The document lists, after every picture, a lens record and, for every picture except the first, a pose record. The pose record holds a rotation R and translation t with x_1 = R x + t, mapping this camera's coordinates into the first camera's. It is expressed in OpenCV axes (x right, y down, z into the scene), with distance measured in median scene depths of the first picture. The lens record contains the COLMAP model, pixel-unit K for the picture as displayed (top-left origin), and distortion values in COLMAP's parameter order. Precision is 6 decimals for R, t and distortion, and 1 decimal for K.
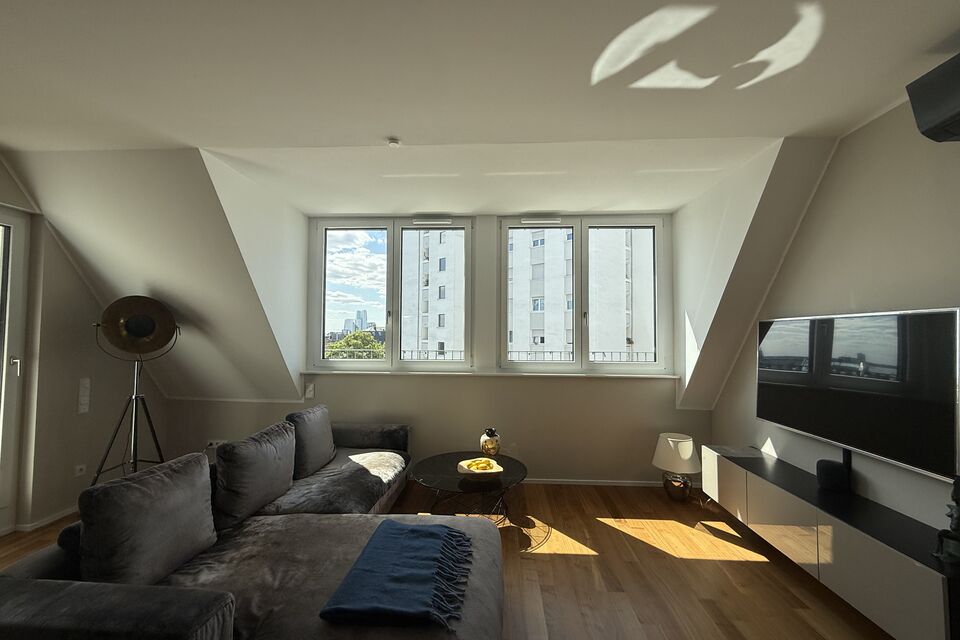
lens RADIAL K [[379.7, 0, 479.5], [0, 379.7, 322.9], [0, 0, 1]] dist [0.001333, -0.000200]
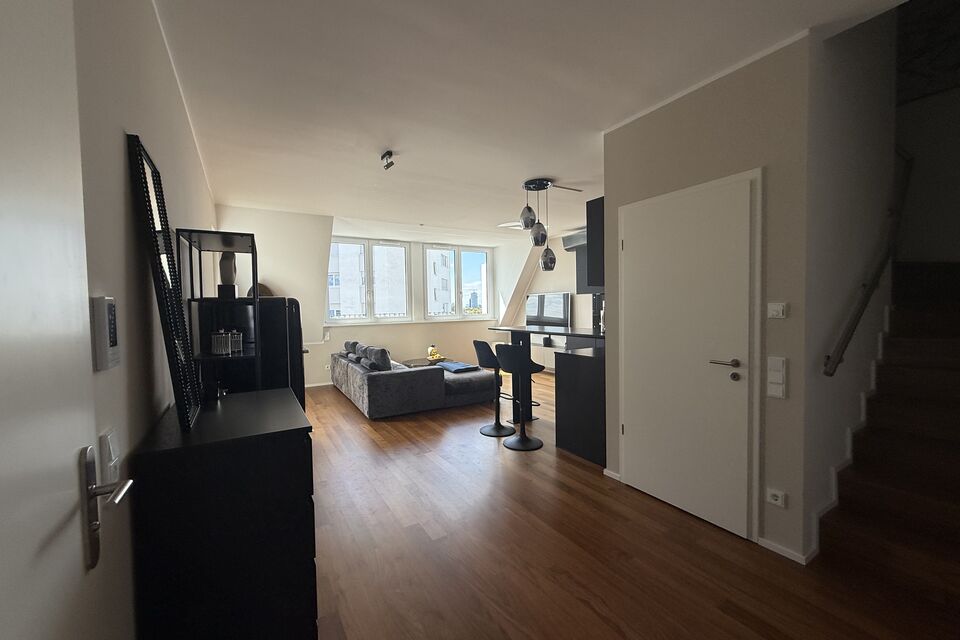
lens RADIAL K [[379.7, 0, 481.5], [0, 379.7, 319.2], [0, 0, 1]] dist [0.001333, -0.000200]
pose [[0.830800, -0.039881, 0.555141, -1.046974], [0.007874, 0.998172, 0.059923, 0.002573], [-0.556516, -0.045412, 0.829595, -1.077981]]
